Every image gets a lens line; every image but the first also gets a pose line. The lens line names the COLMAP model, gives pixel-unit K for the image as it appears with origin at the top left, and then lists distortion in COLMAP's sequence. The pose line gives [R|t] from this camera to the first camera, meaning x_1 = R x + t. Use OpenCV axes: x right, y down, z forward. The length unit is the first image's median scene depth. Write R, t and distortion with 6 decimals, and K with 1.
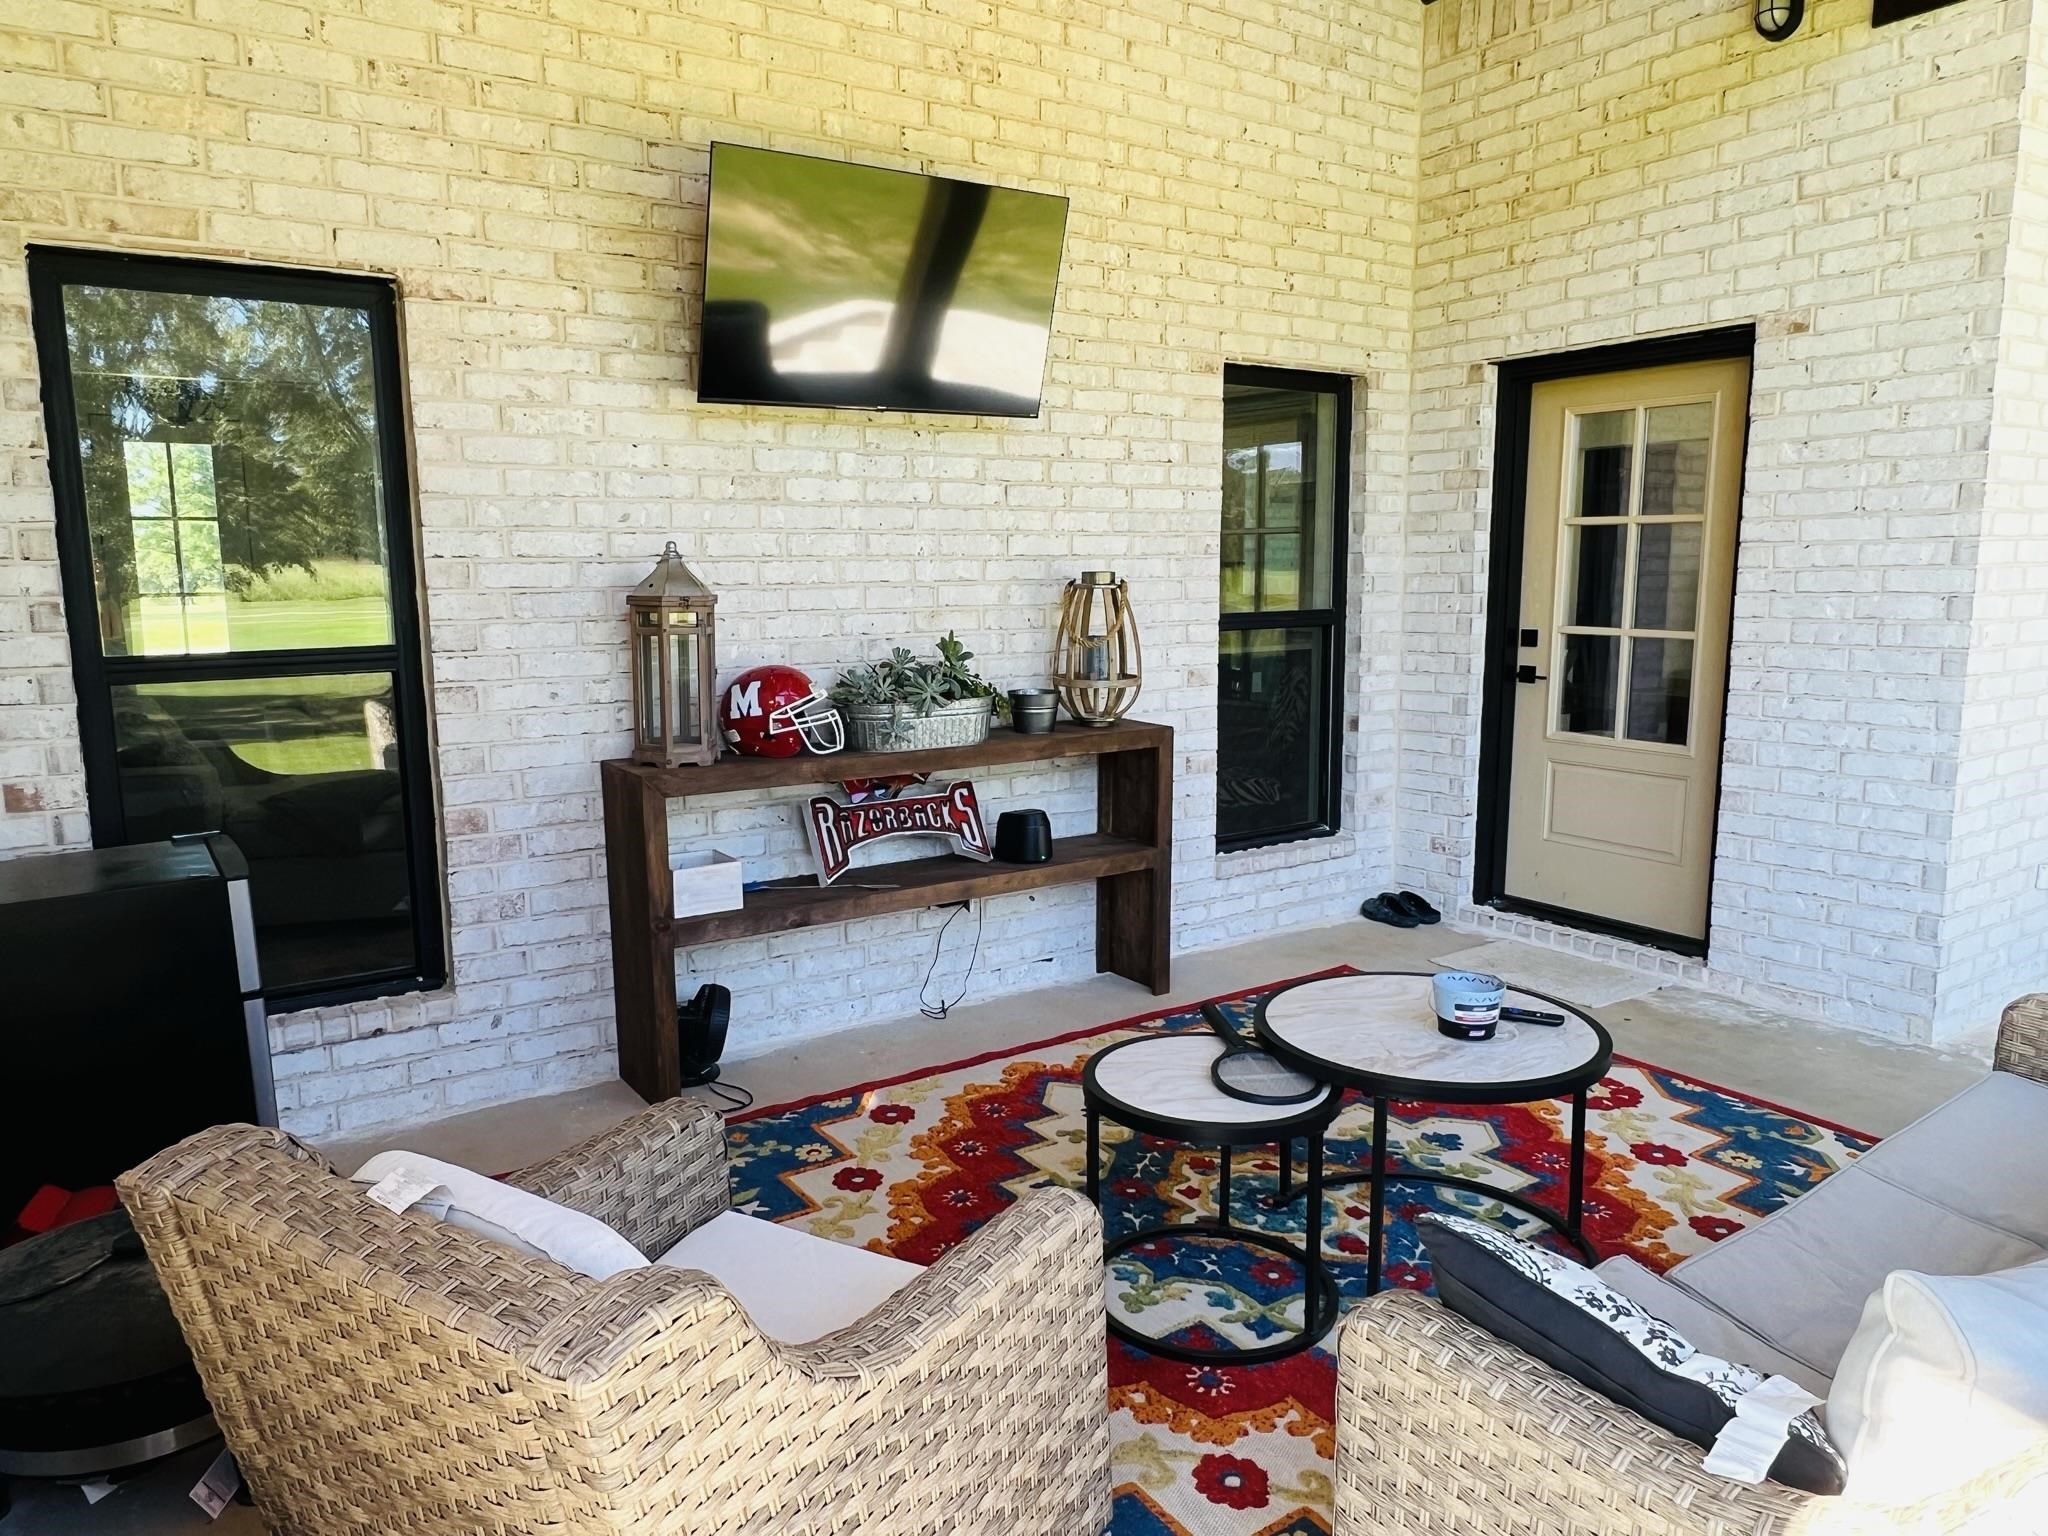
lens RADIAL K [[1358.8, 0, 1024.0], [0, 1358.8, 768.0], [0, 0, 1]] dist [-0.006049, -0.000963]
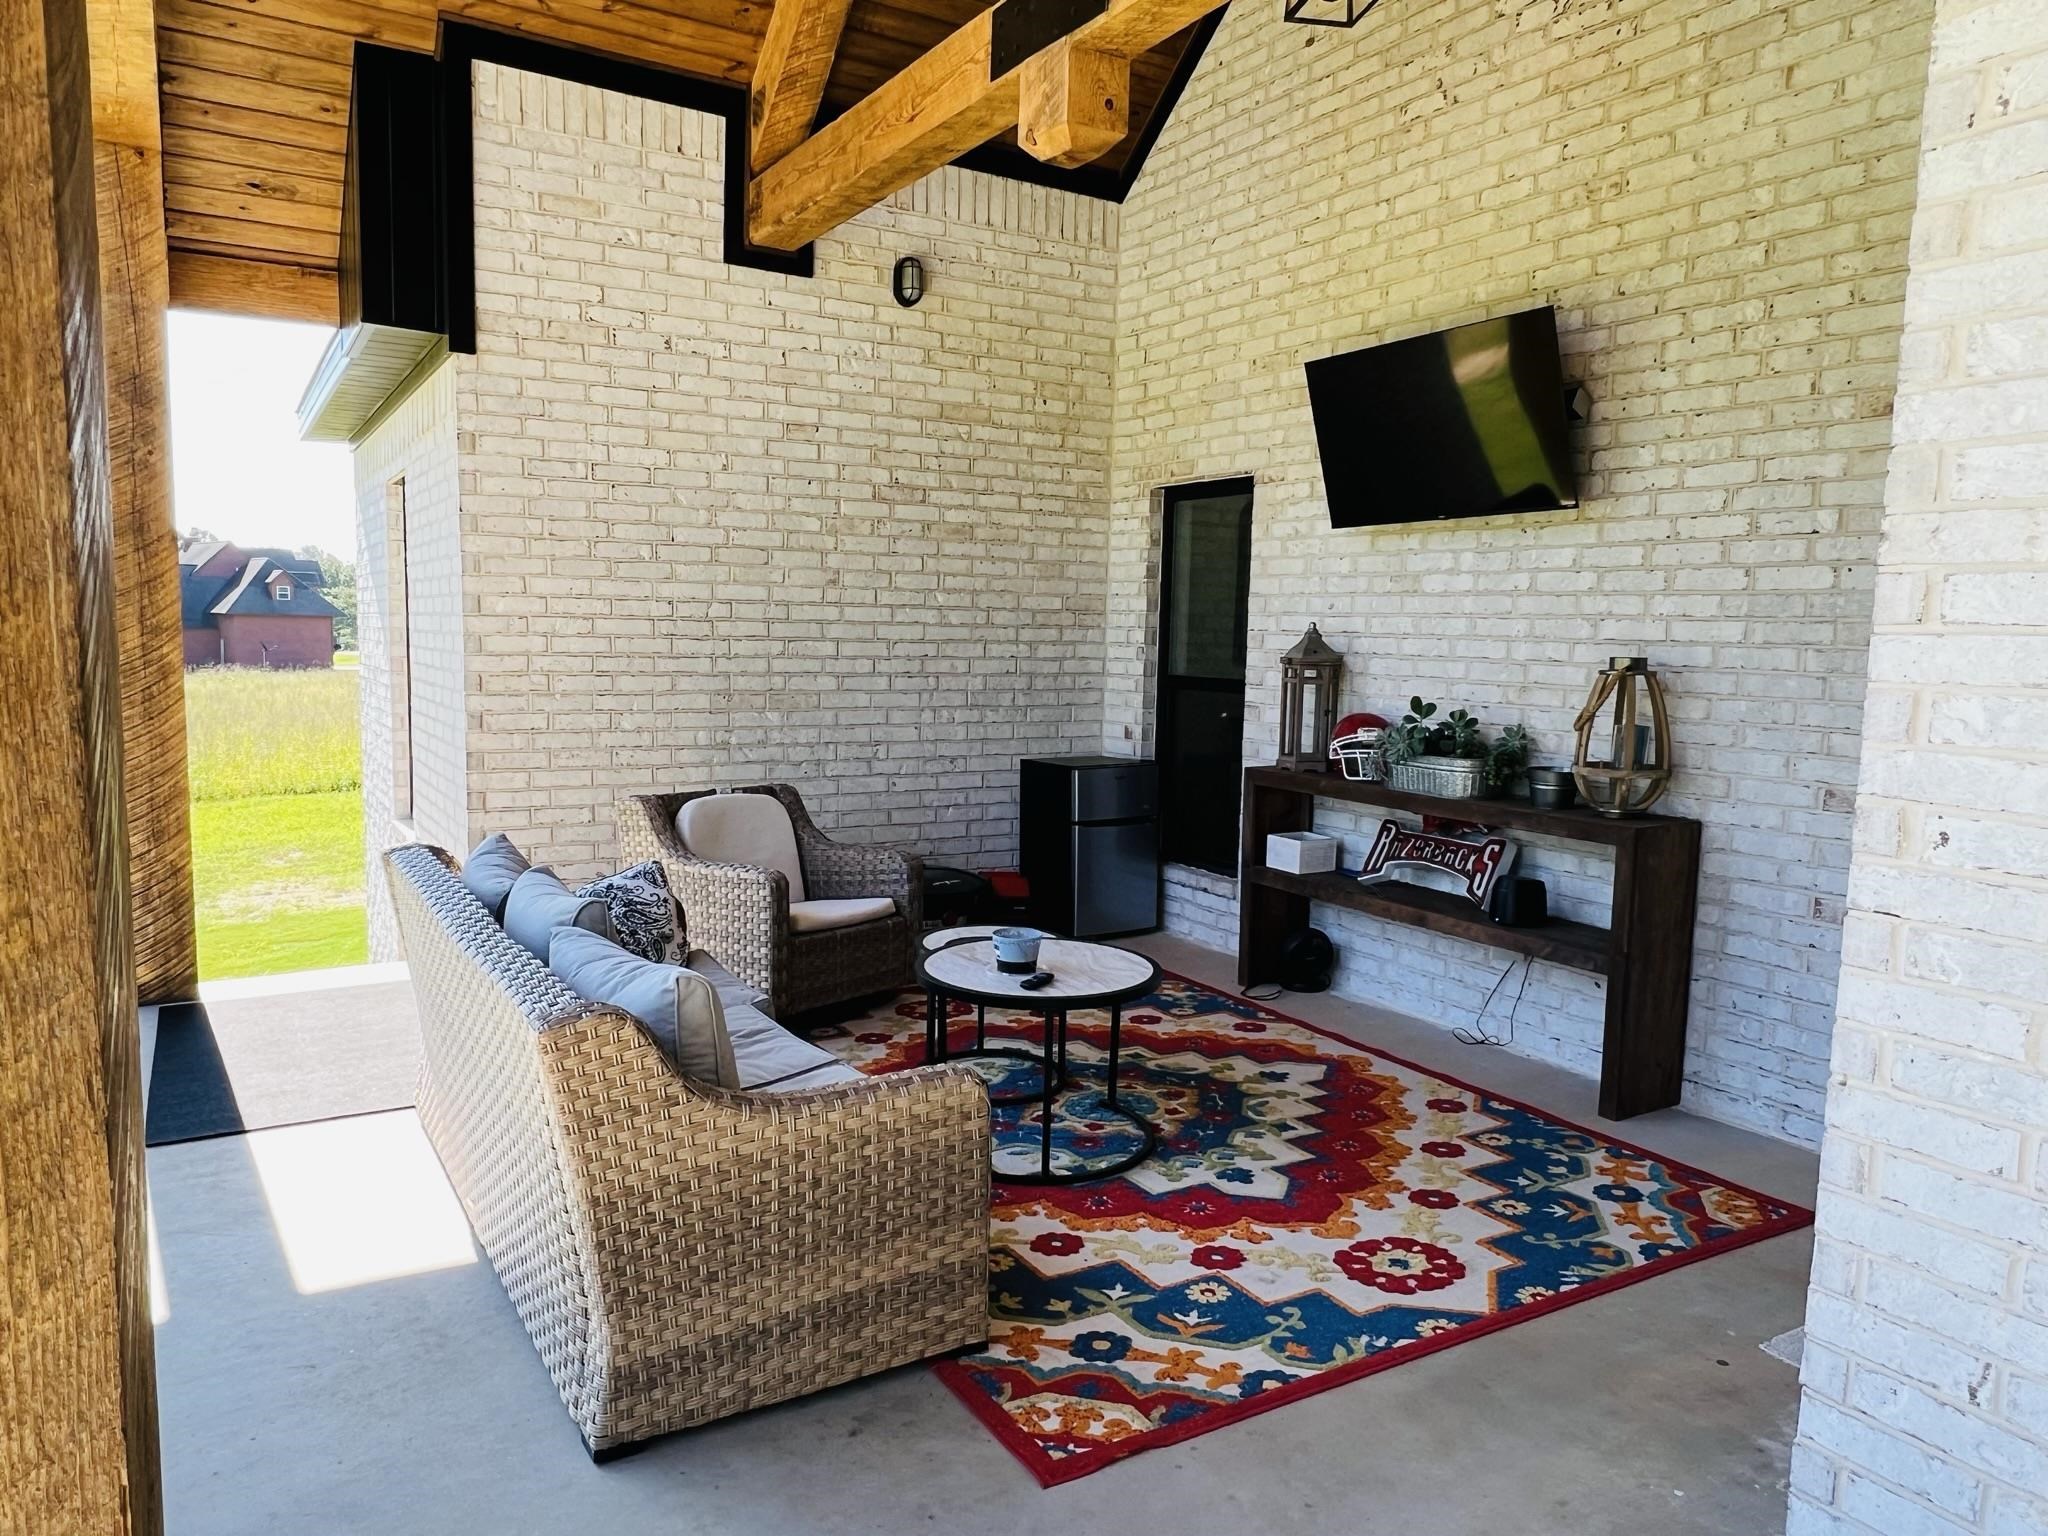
lens RADIAL K [[1358.8, 0, 1024.0], [0, 1358.8, 768.0], [0, 0, 1]] dist [-0.006049, -0.000963]
pose [[-0.050150, 0.110191, -0.992644, 1.096750], [-0.174246, 0.977687, 0.117334, -0.112167], [0.983424, 0.178849, -0.029831, 0.657008]]
